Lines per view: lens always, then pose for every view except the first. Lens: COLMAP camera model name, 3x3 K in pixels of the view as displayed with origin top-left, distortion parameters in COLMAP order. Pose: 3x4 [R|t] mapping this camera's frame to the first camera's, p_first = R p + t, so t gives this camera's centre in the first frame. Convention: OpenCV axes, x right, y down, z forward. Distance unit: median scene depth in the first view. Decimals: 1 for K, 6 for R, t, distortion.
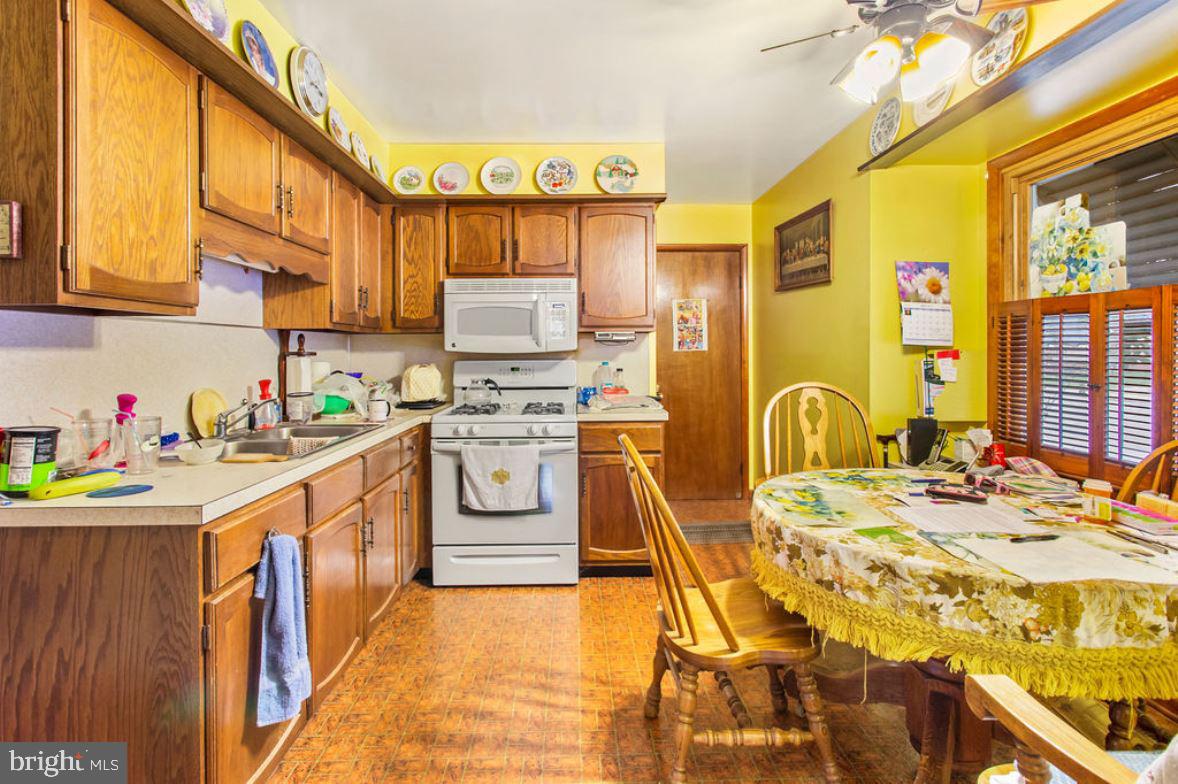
lens RADIAL K [[569.8, 0, 583.6], [0, 569.8, 352.8], [0, 0, 1]] dist [-0.001598, 0.000951]
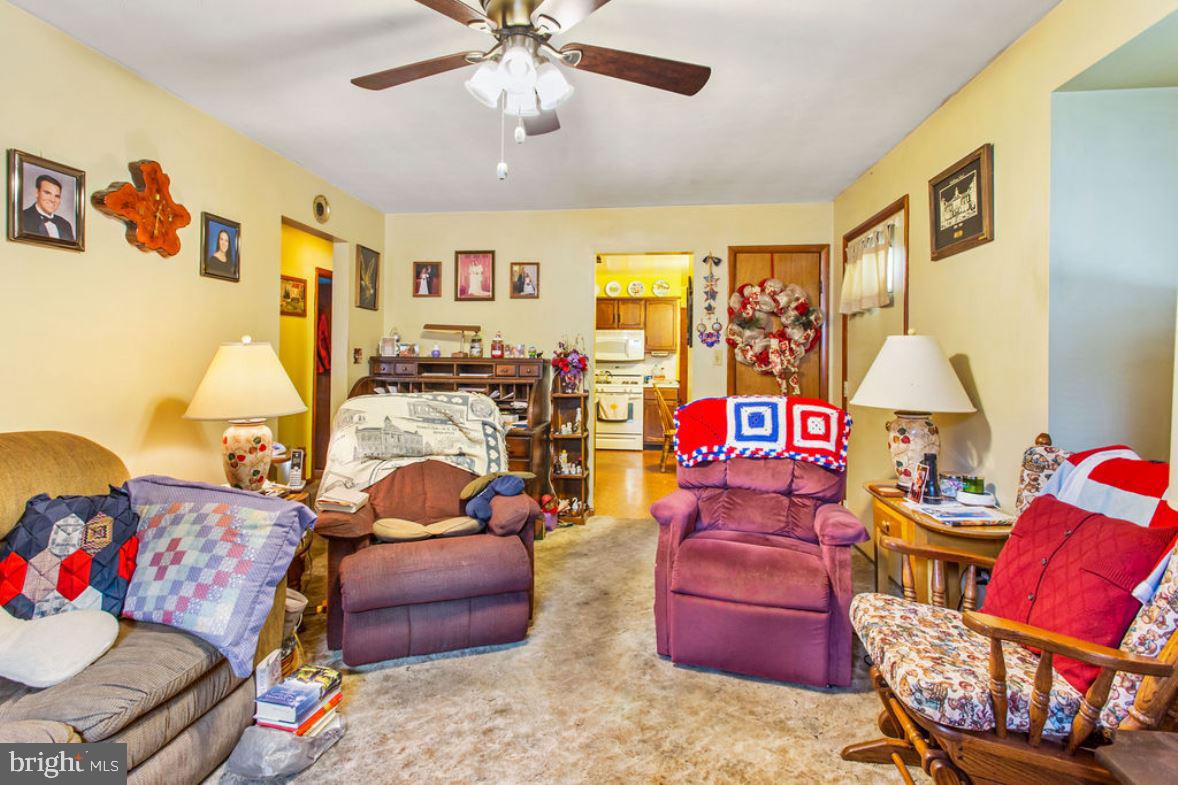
lens RADIAL K [[569.8, 0, 576.4], [0, 569.8, 356.0], [0, 0, 1]] dist [-0.001598, 0.000951]
pose [[0.990050, 0.011633, -0.140234, 0.048668], [-0.013944, 0.999782, -0.015510, 0.024048], [0.140023, 0.017311, 0.989997, -1.587745]]
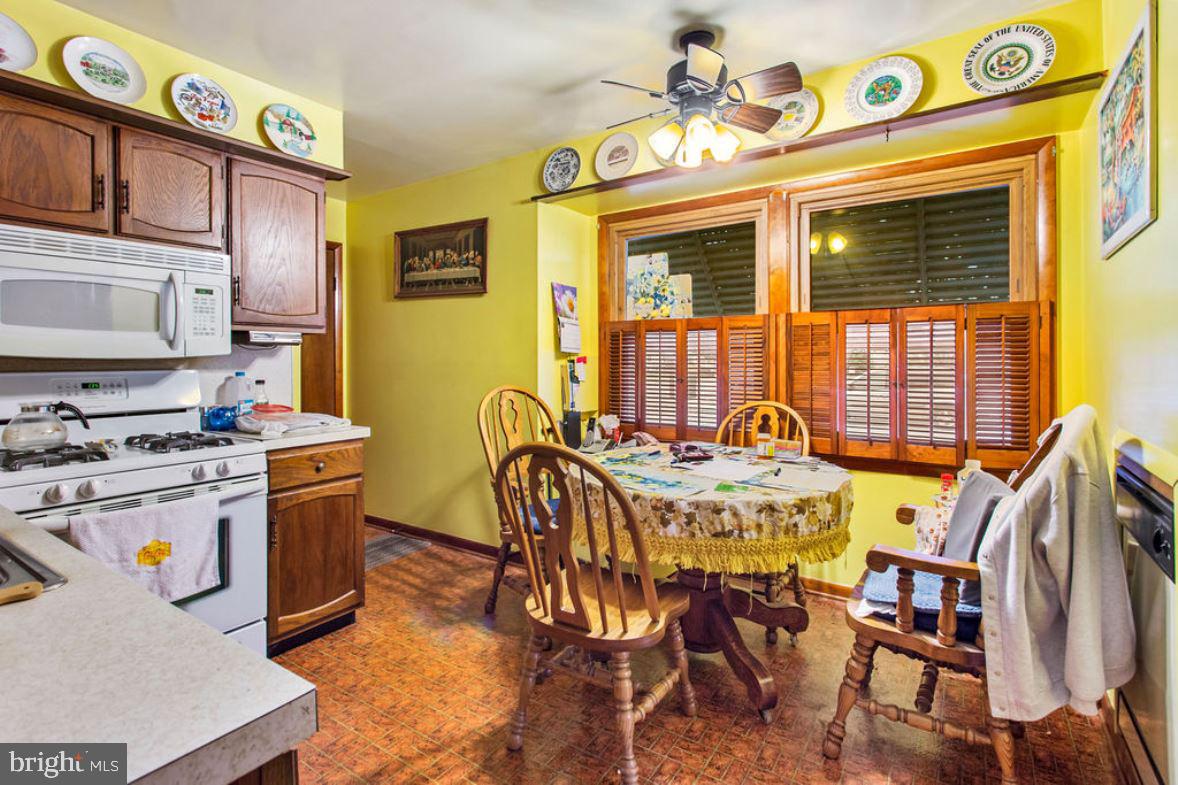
lens RADIAL K [[569.8, 0, 573.1], [0, 569.8, 361.7], [0, 0, 1]] dist [-0.001598, 0.000951]
pose [[0.583243, -0.000908, 0.812297, -0.376802], [0.007505, 0.999963, -0.004272, 0.011165], [-0.812263, 0.008588, 0.583228, 0.248814]]
